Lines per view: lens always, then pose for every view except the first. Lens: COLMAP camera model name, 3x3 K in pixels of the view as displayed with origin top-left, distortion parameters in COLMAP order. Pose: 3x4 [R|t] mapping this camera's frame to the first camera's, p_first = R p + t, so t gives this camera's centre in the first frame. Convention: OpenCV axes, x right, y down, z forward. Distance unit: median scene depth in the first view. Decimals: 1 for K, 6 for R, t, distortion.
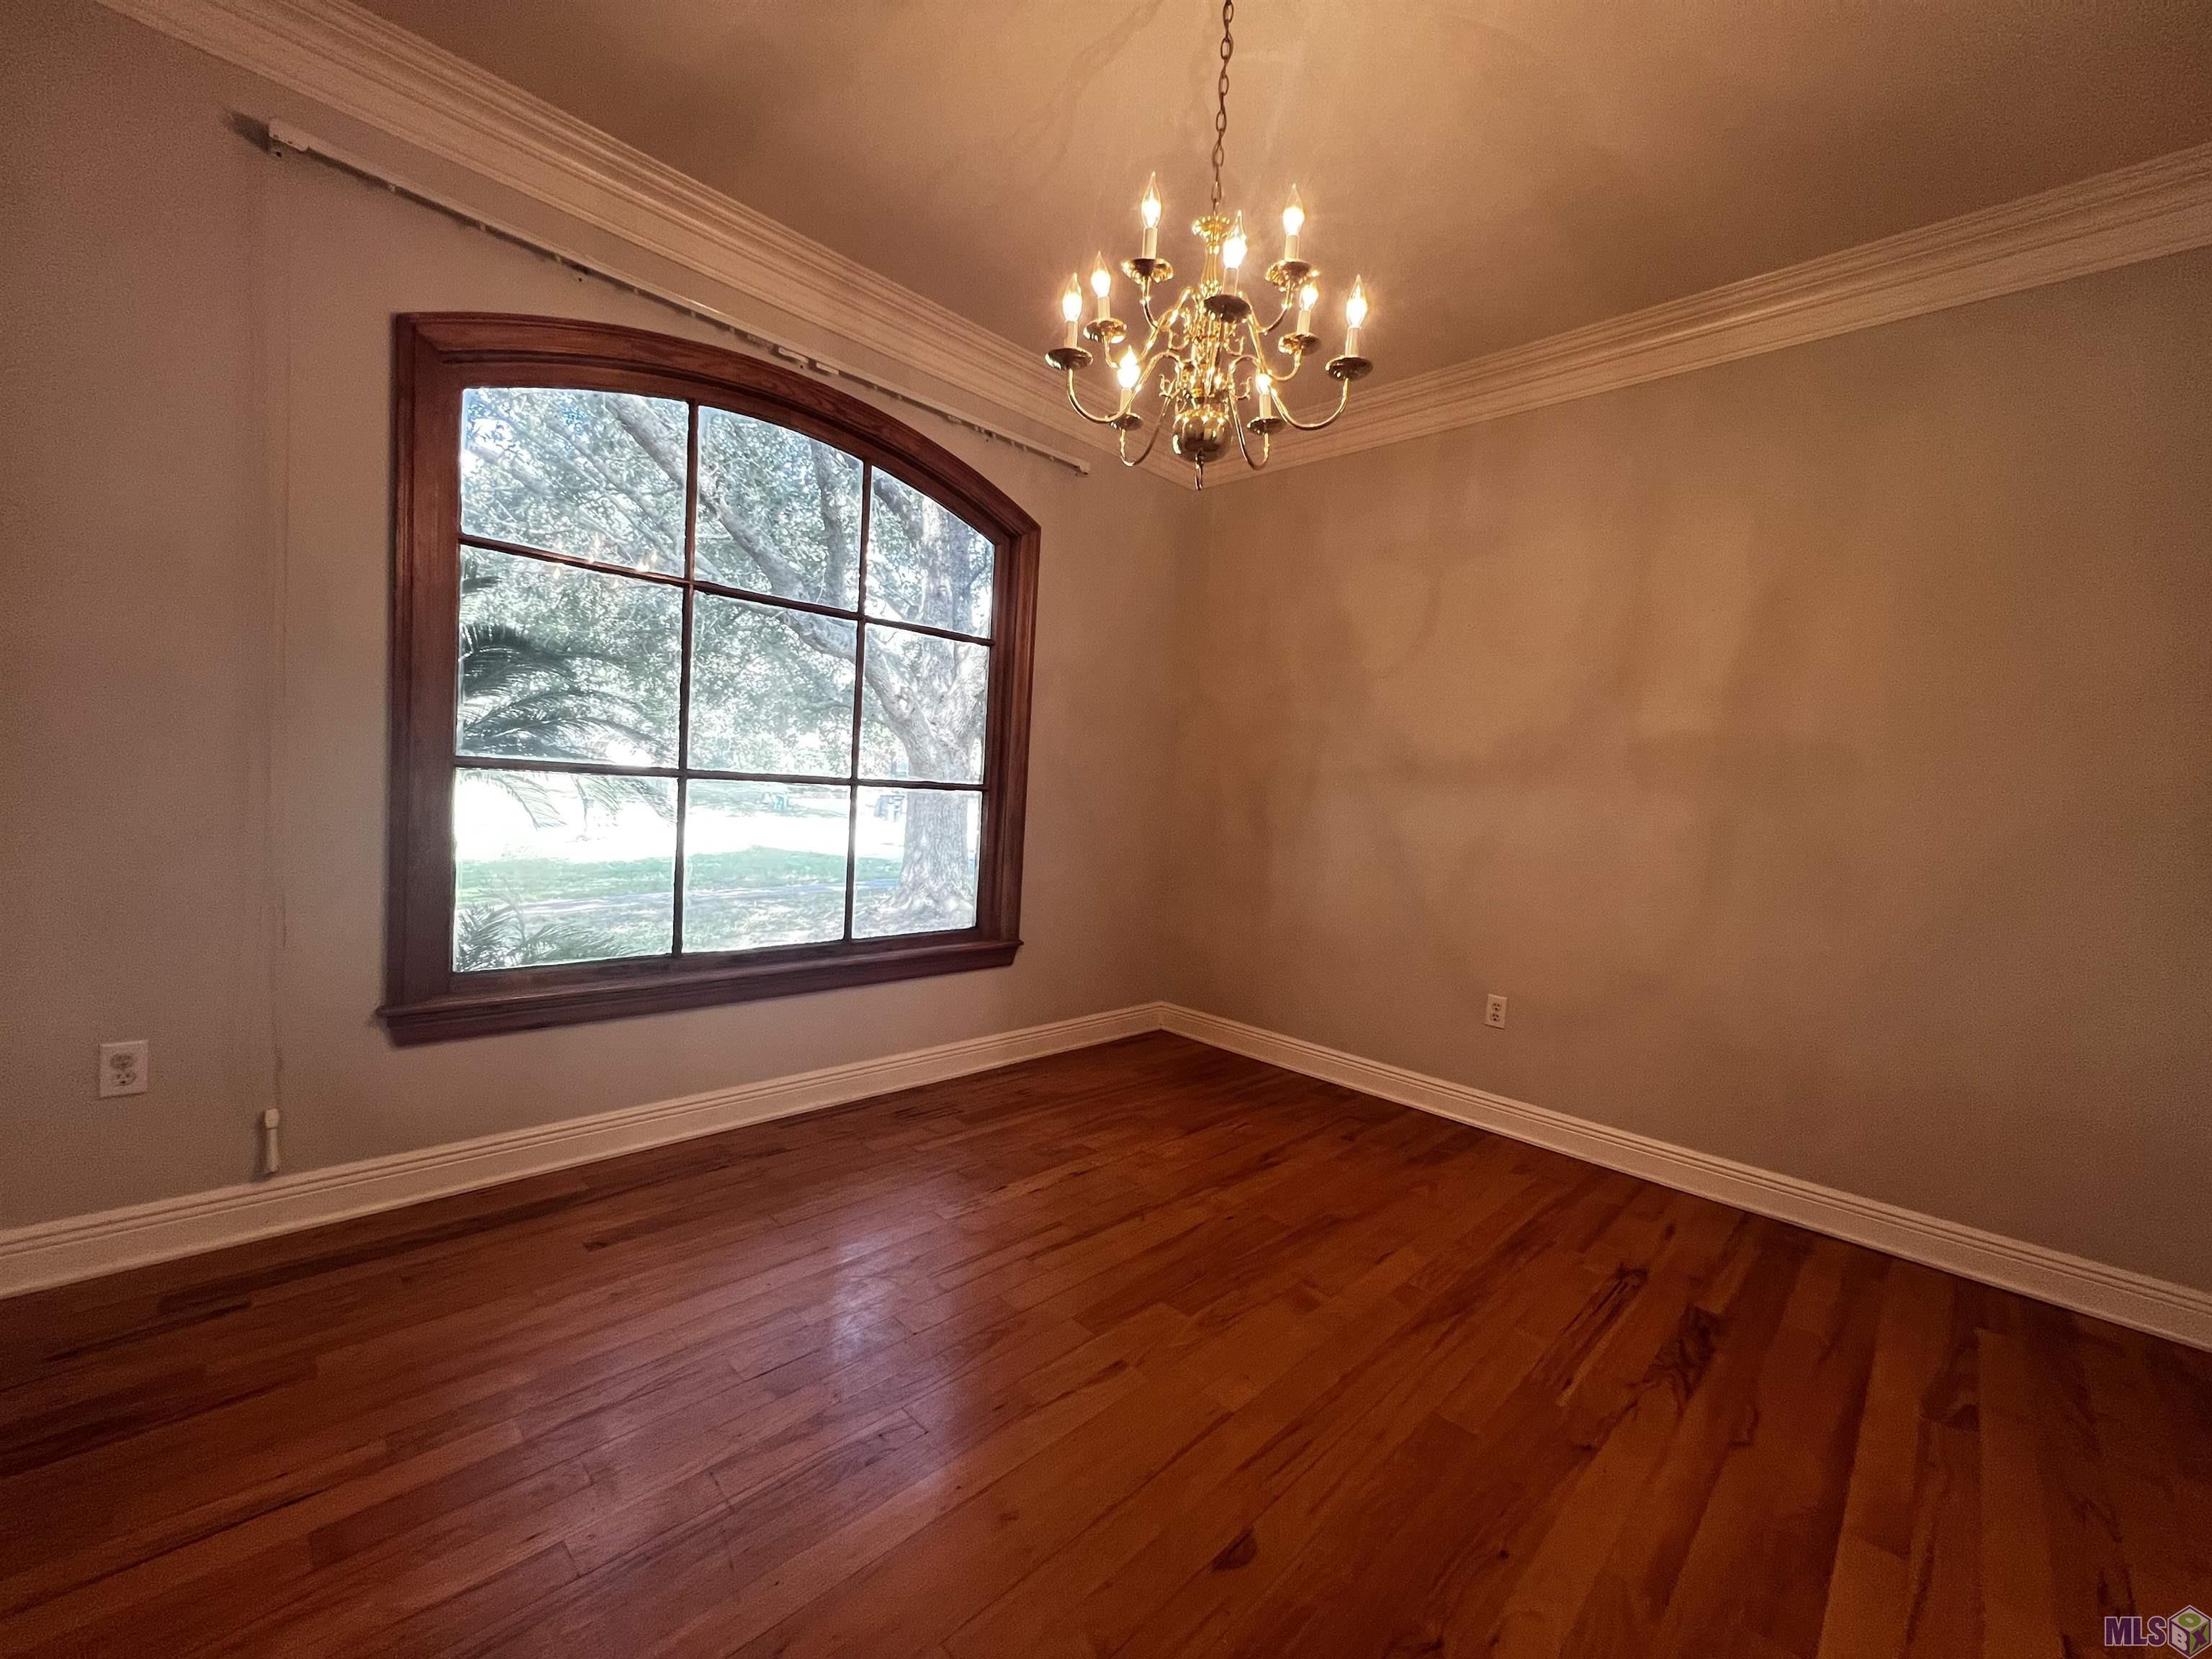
lens RADIAL K [[892.6, 0, 1108.2], [0, 892.6, 826.8], [0, 0, 1]] dist [0.000440, 0.000182]
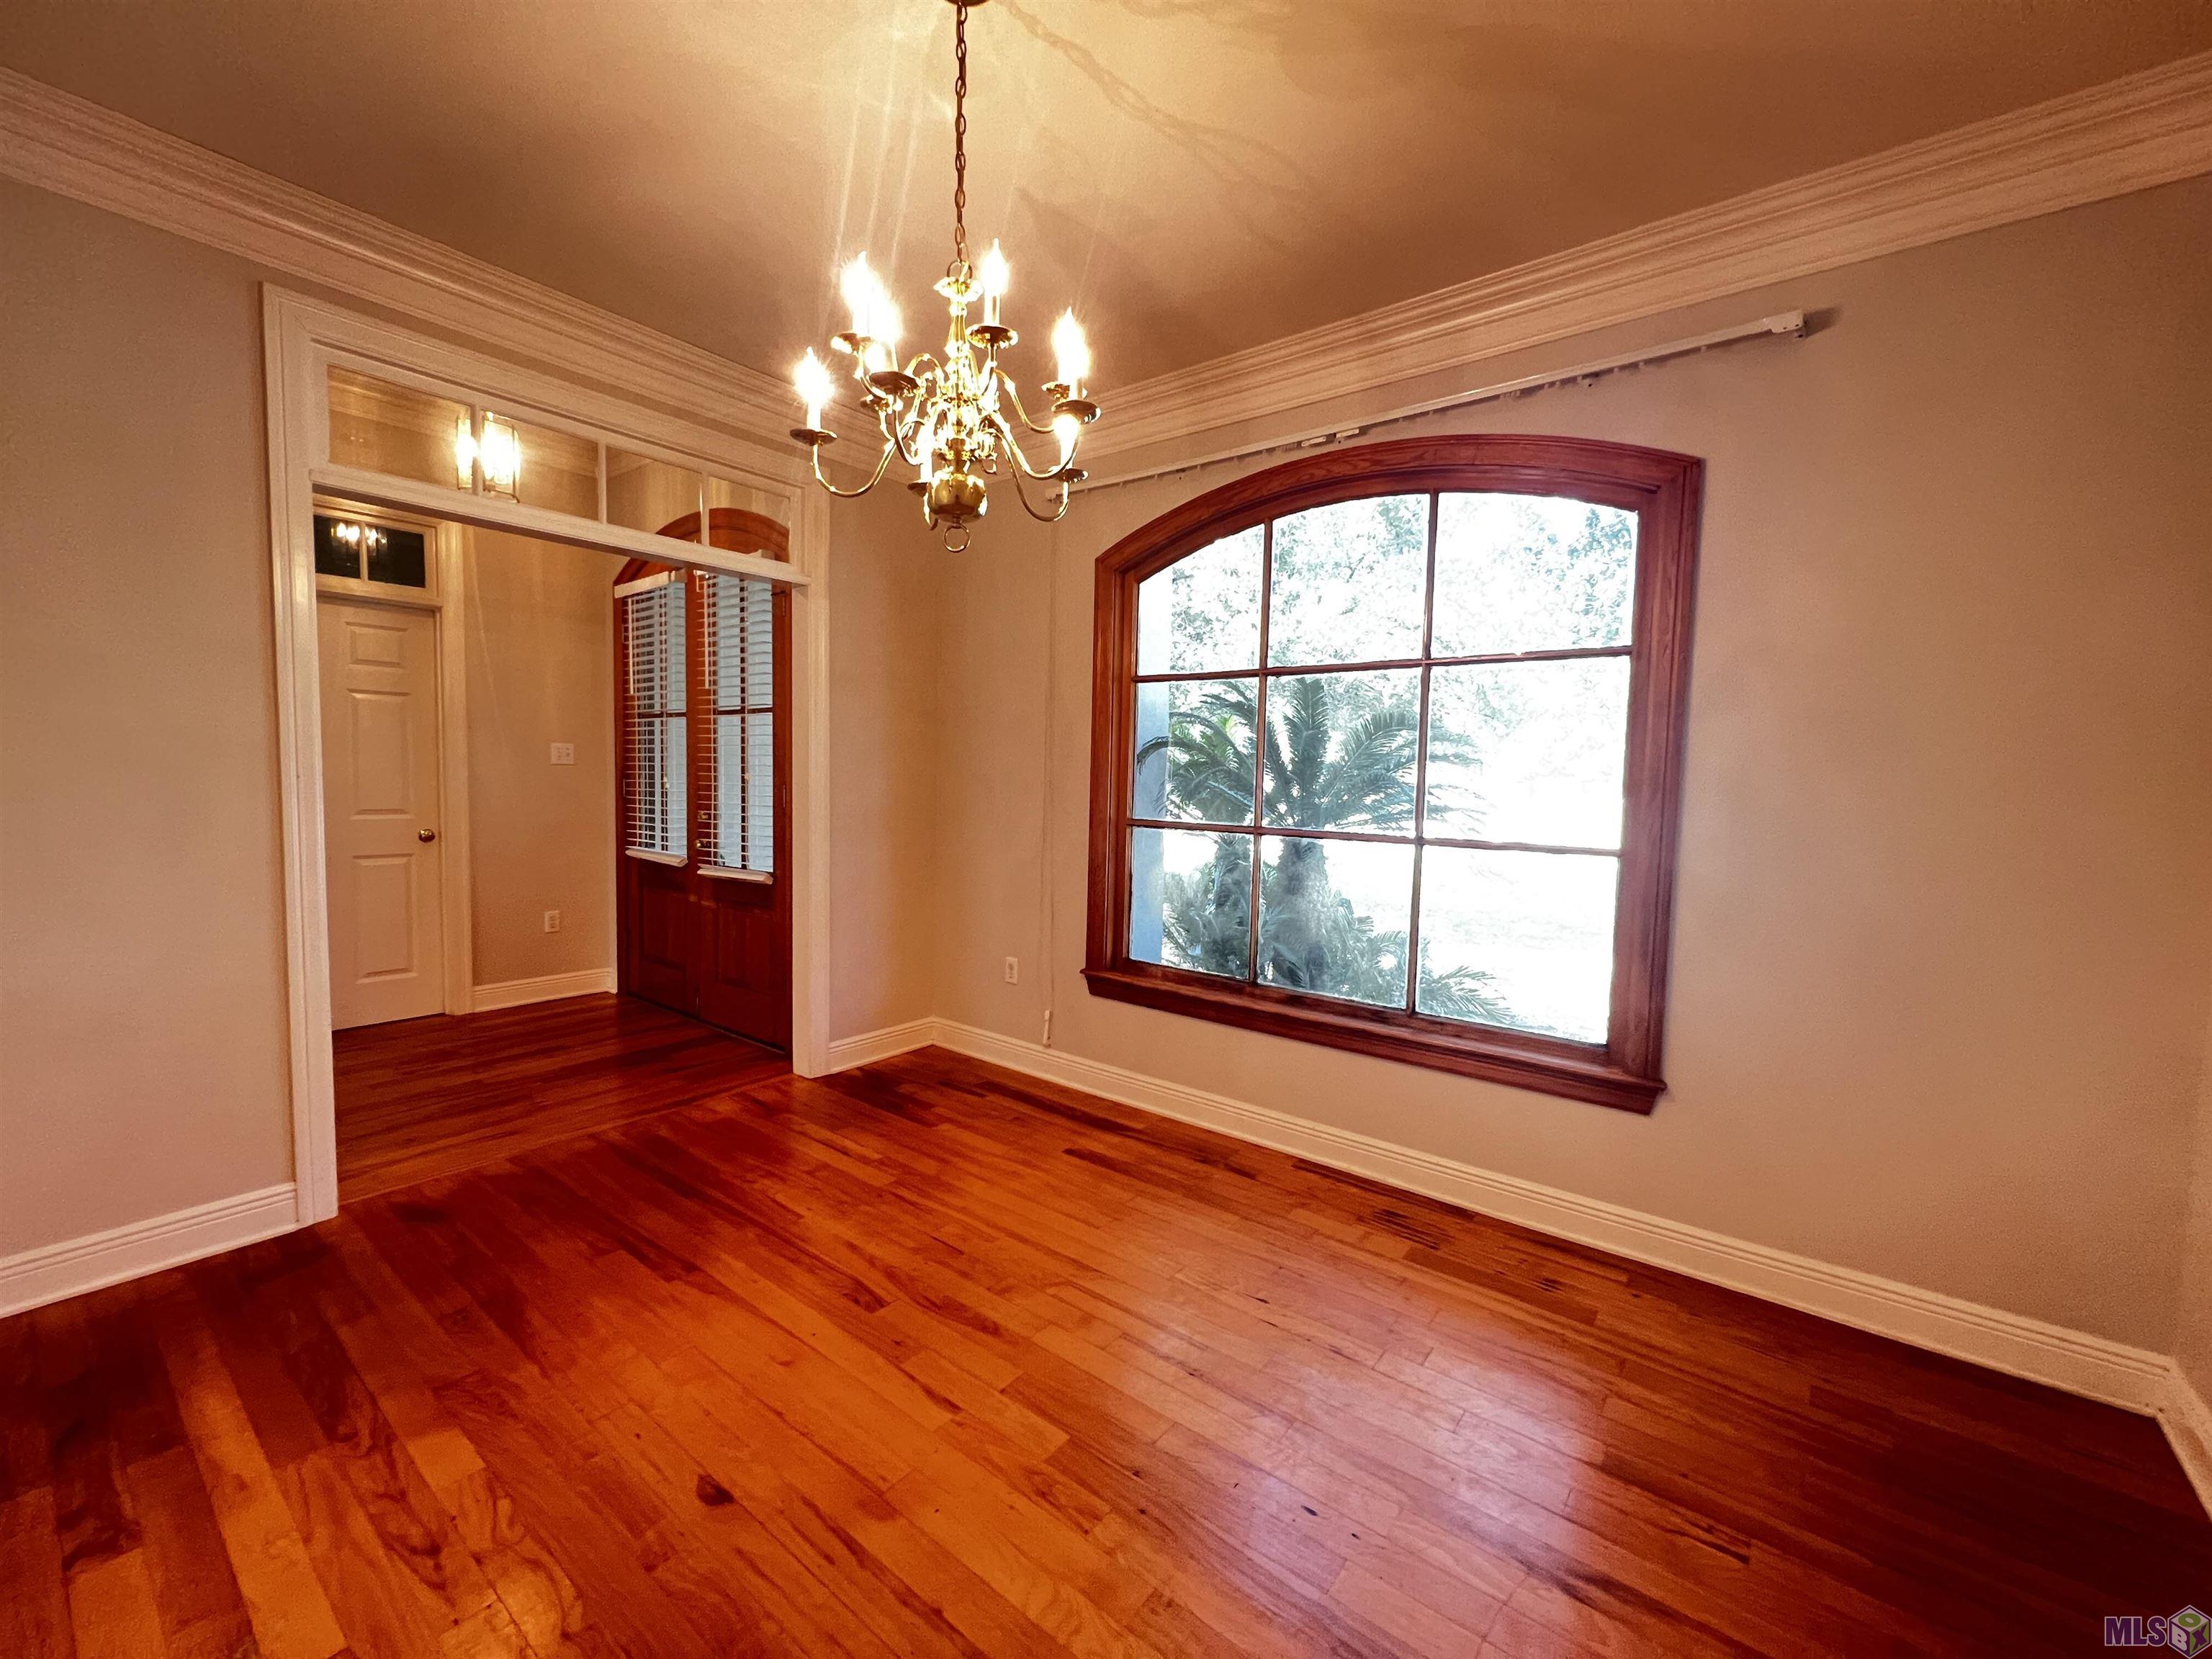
lens RADIAL K [[892.6, 0, 1111.5], [0, 892.6, 830.4], [0, 0, 1]] dist [0.000440, 0.000182]
pose [[0.116582, 0.005580, -0.993165, 0.751653], [-0.063107, 0.998005, -0.001800, -0.050497], [0.991174, 0.062886, 0.116702, 0.730758]]
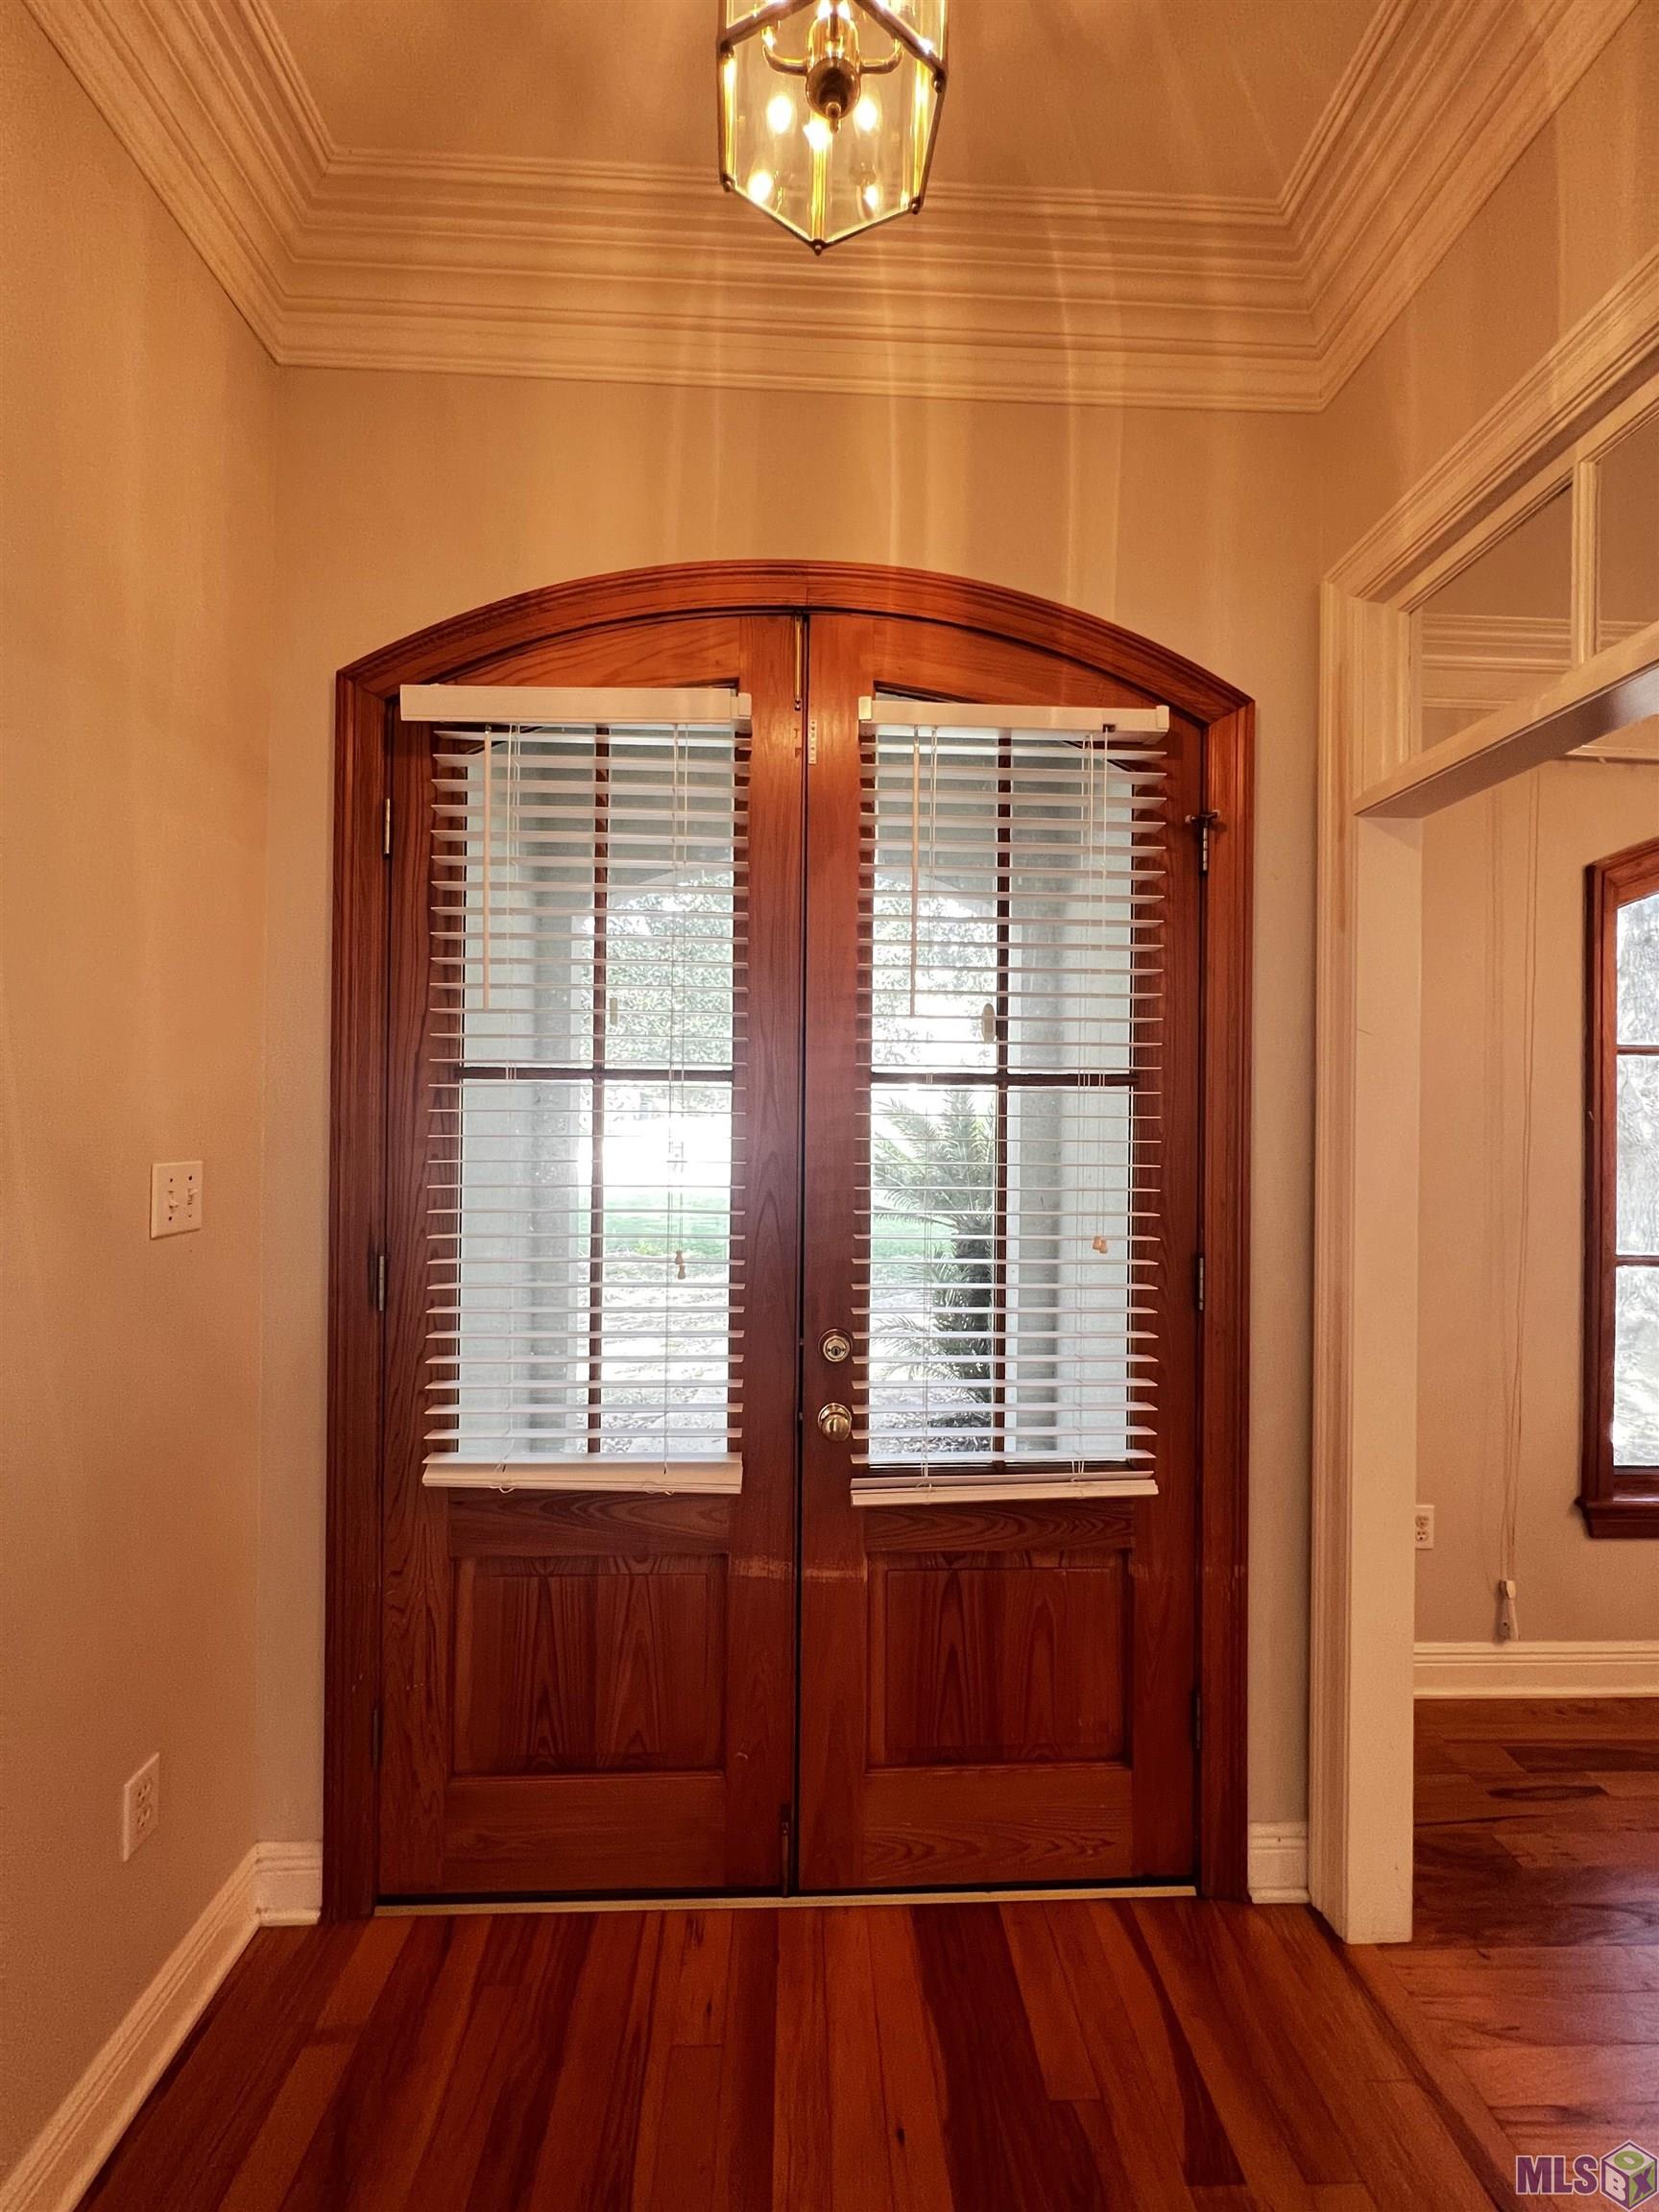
lens RADIAL K [[892.6, 0, 831.9], [0, 892.6, 1099.4], [0, 0, 1]] dist [0.000440, 0.000182]
pose [[0.722506, -0.060540, -0.688709, -0.604256], [0.002770, 0.996404, -0.084682, -0.159038], [0.691359, 0.059276, 0.720076, -0.355737]]
